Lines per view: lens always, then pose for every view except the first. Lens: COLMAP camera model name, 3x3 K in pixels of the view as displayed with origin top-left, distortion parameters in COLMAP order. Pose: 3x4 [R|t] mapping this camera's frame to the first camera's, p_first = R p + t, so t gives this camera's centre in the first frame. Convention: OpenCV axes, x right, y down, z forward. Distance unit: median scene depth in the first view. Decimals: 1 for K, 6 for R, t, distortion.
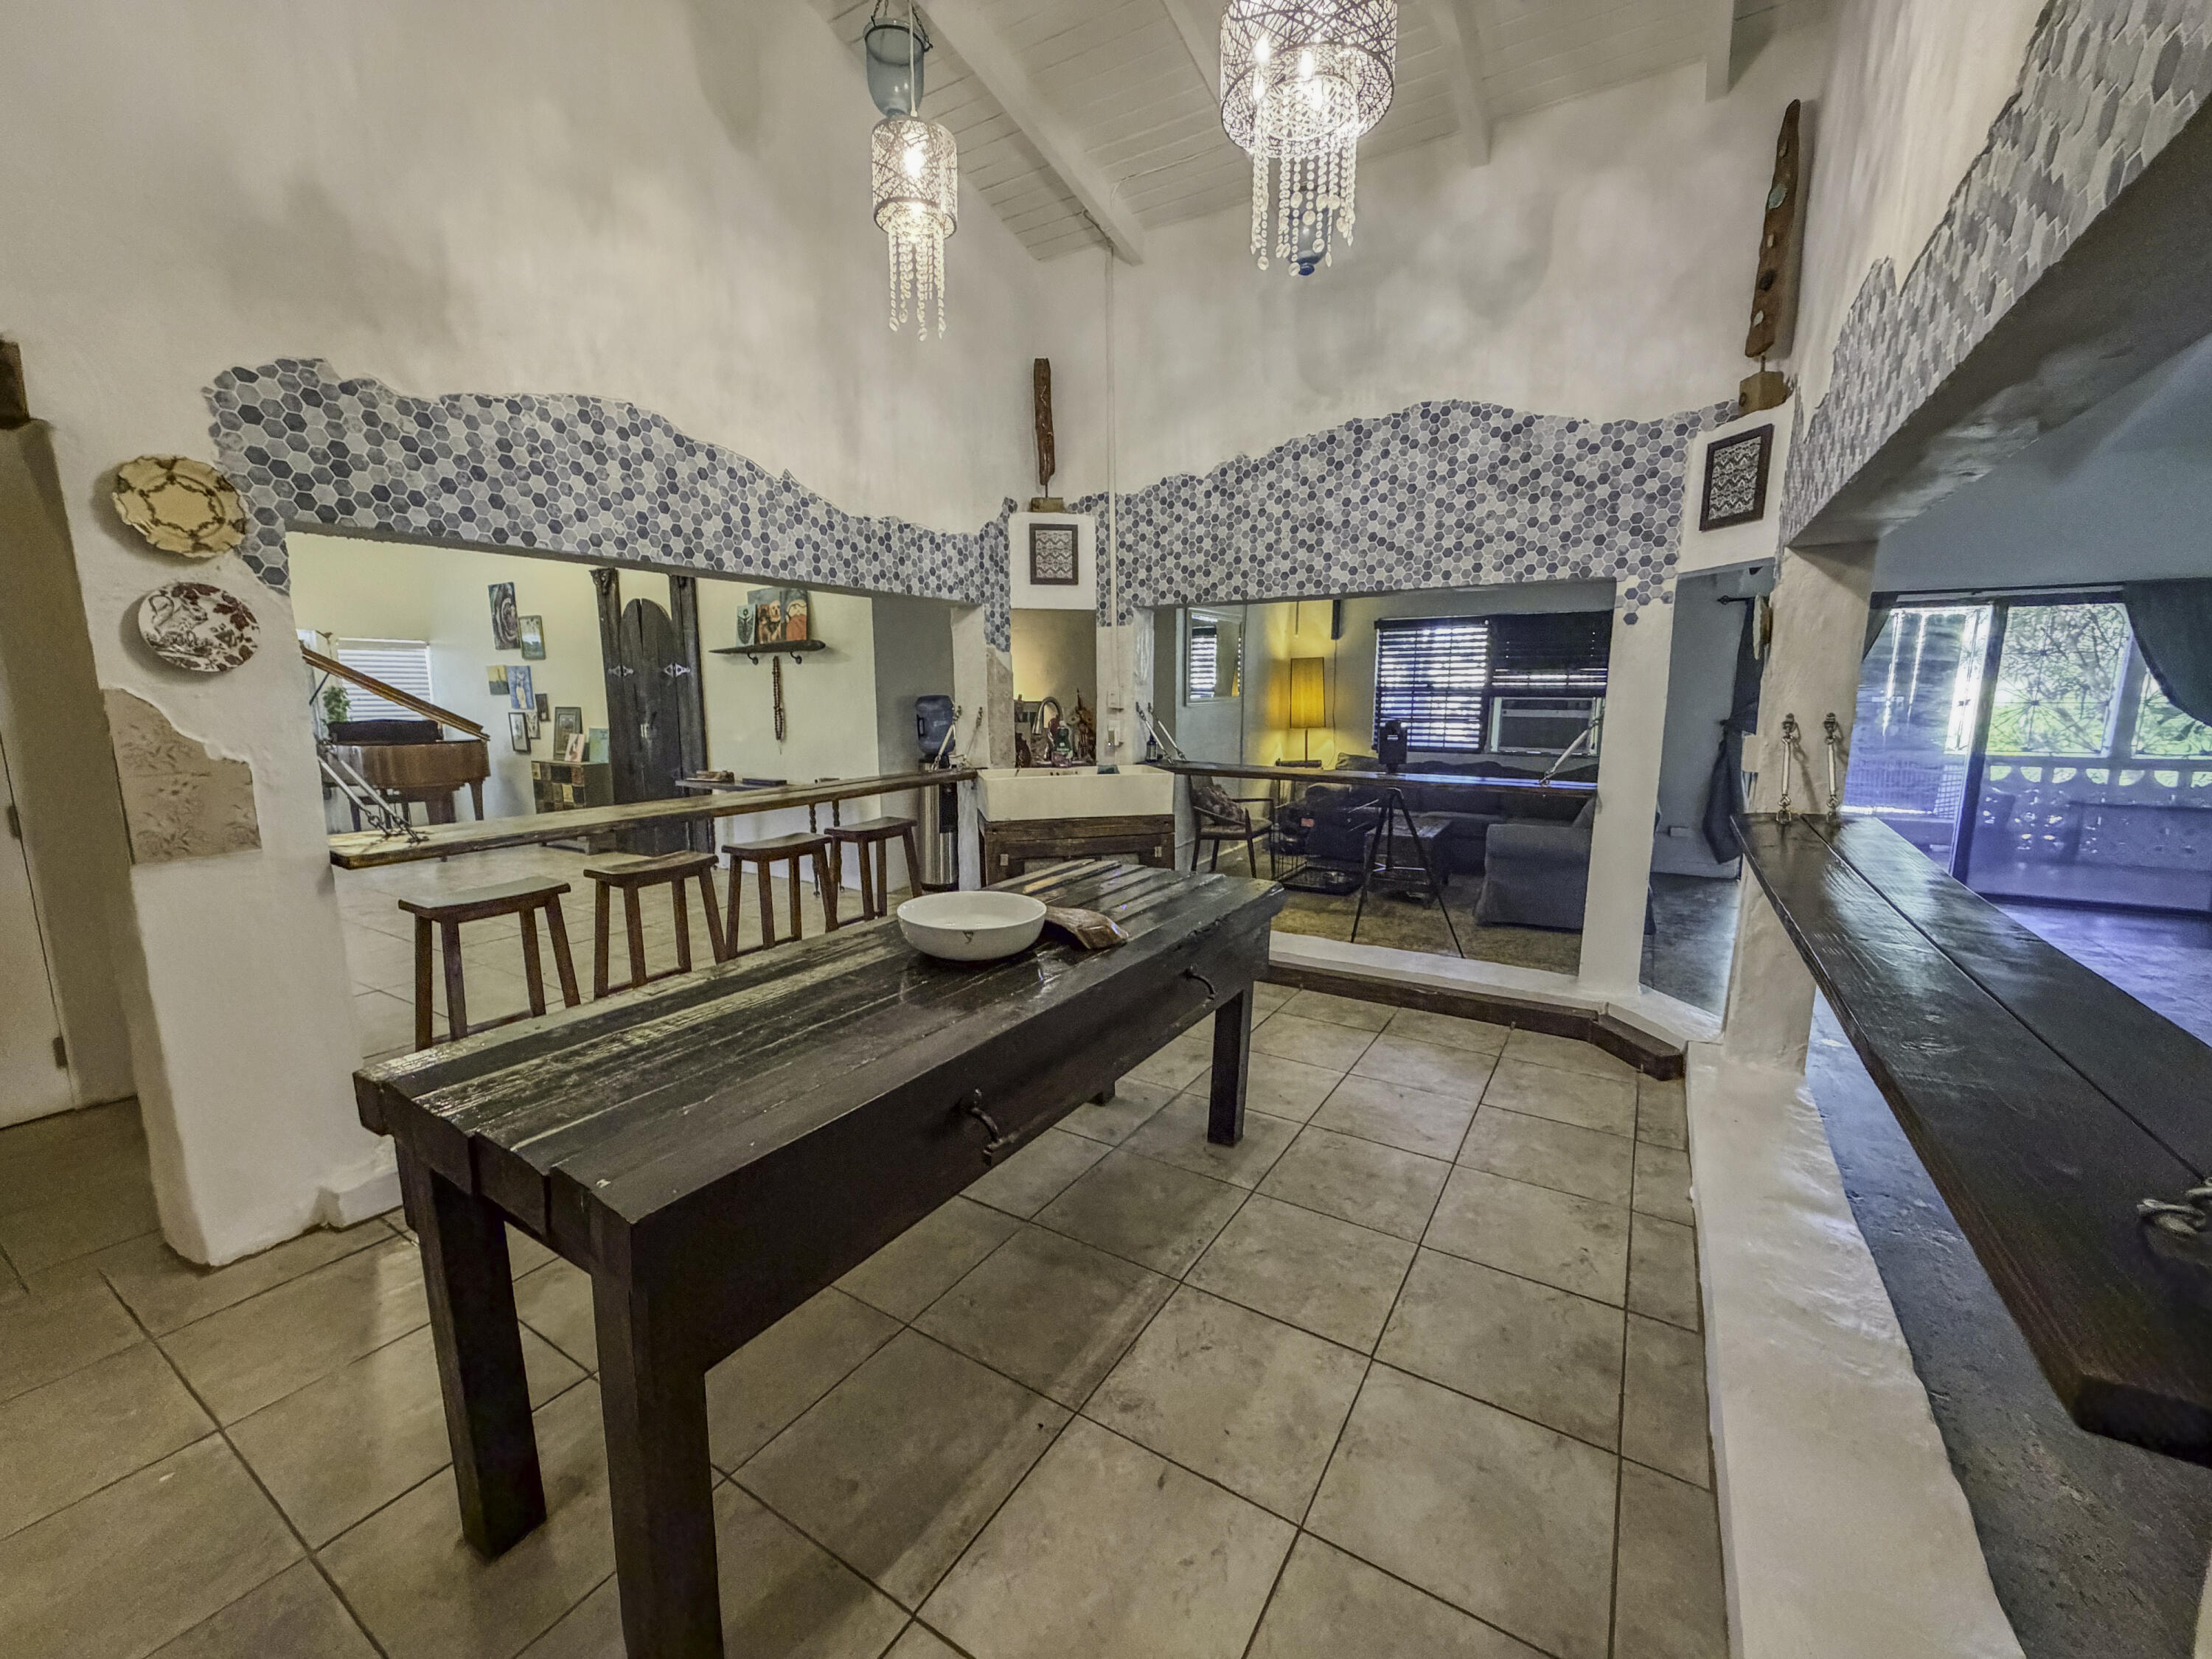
lens RADIAL K [[889.4, 0, 1094.0], [0, 889.4, 829.8], [0, 0, 1]] dist [0.002513, -0.000169]
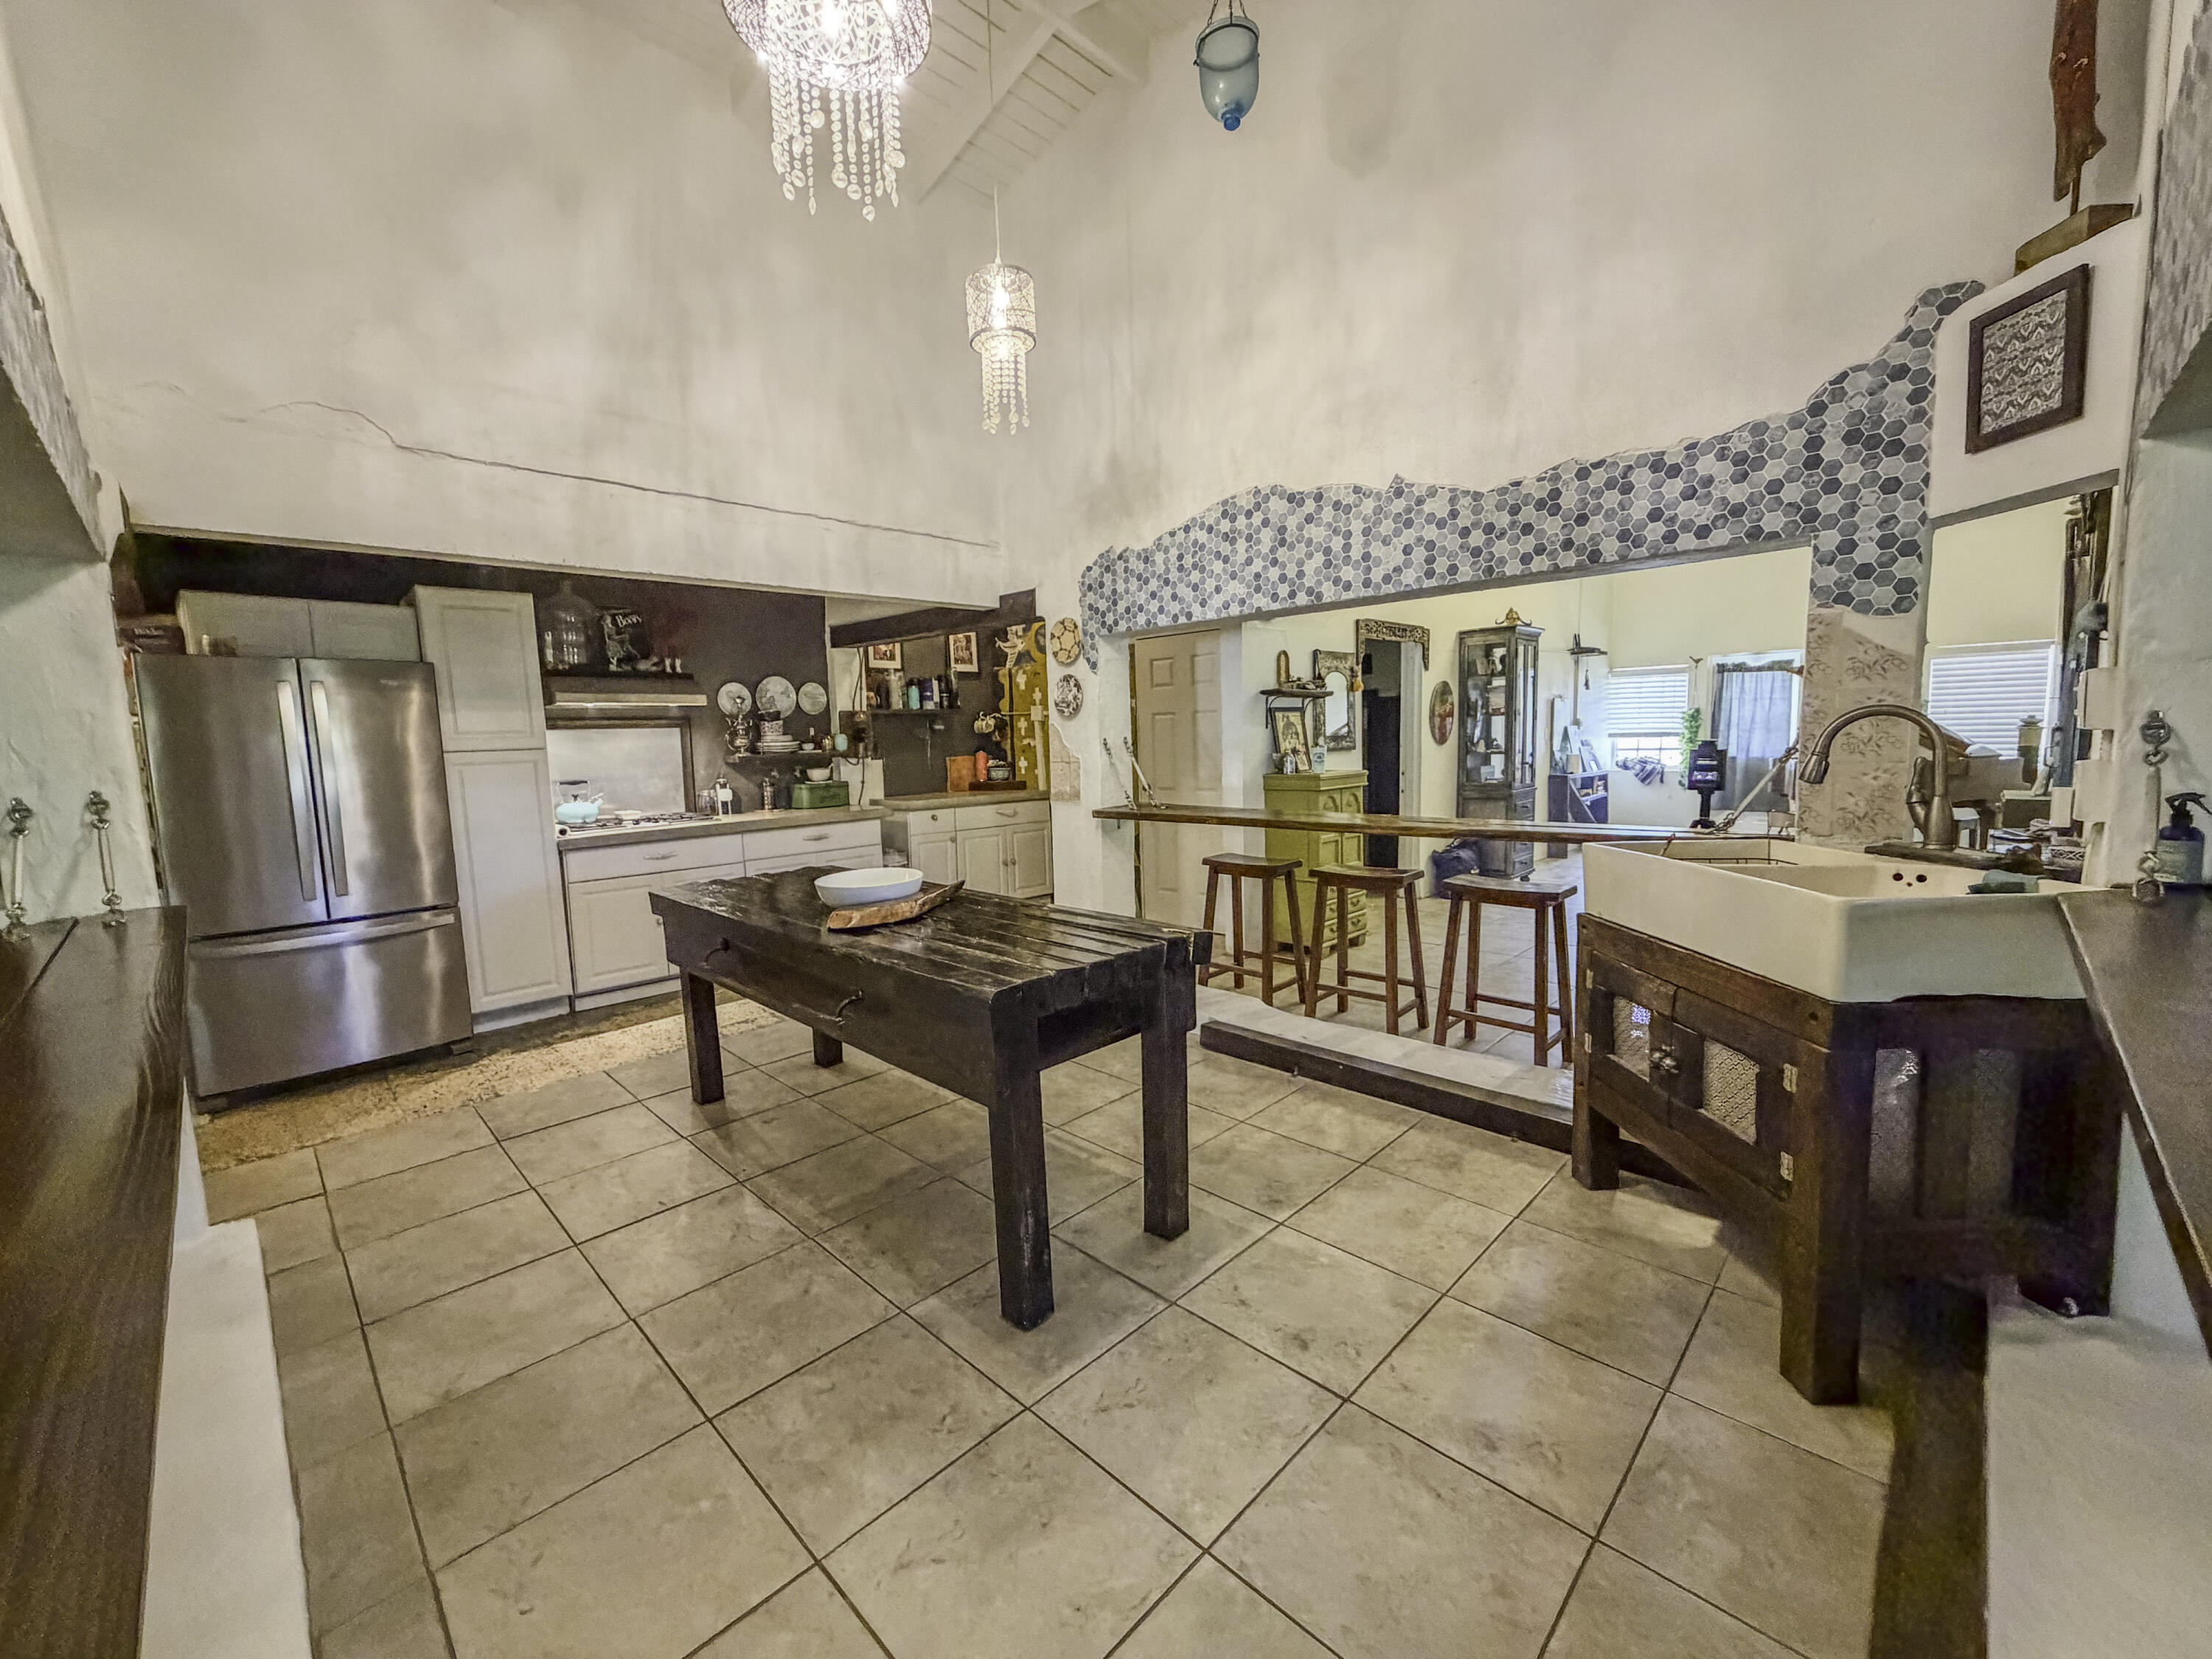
lens RADIAL K [[889.4, 0, 1102.2], [0, 889.4, 832.2], [0, 0, 1]] dist [0.002513, -0.000169]
pose [[-0.222557, 0.114385, -0.968186, 0.727566], [-0.124404, 0.981643, 0.144572, -0.147358], [0.966950, 0.152622, -0.204241, 1.039697]]
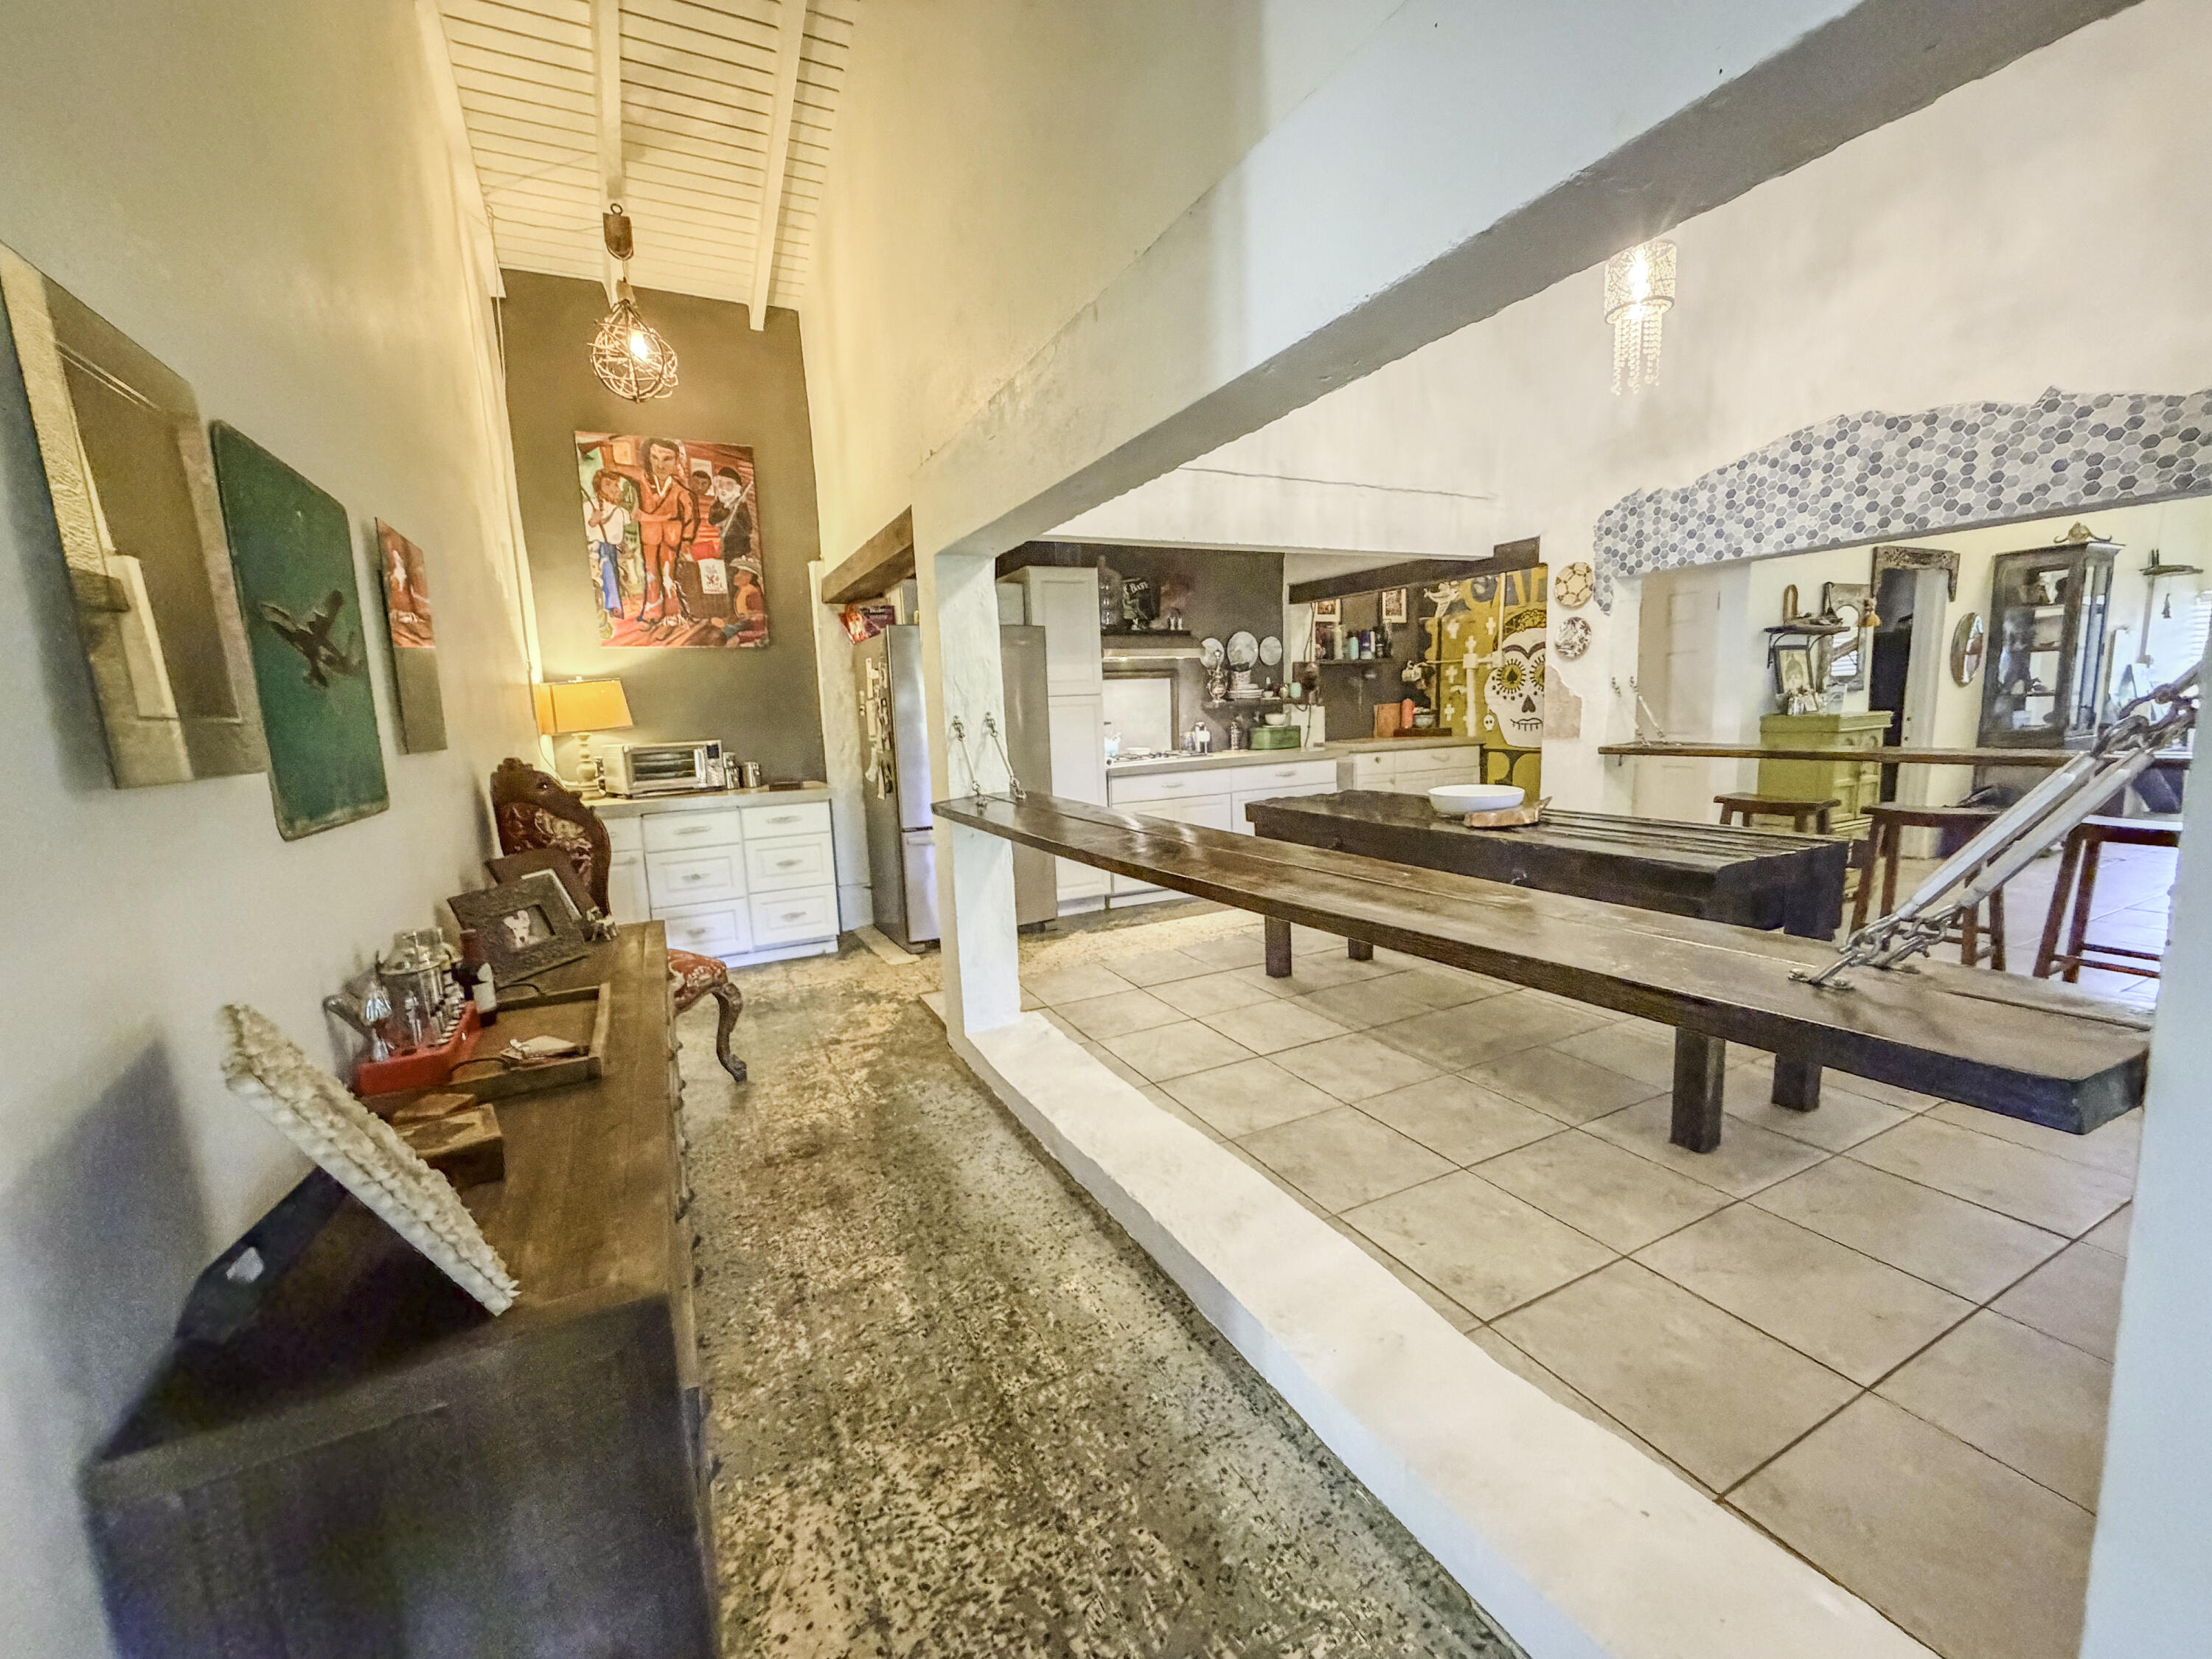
lens RADIAL K [[889.4, 0, 1100.2], [0, 889.4, 831.9], [0, 0, 1]] dist [0.002513, -0.000169]
pose [[-0.521855, 0.141488, -0.841218, 1.052930], [-0.095322, 0.970300, 0.222333, -0.089140], [0.847691, 0.196212, -0.492869, 0.790144]]
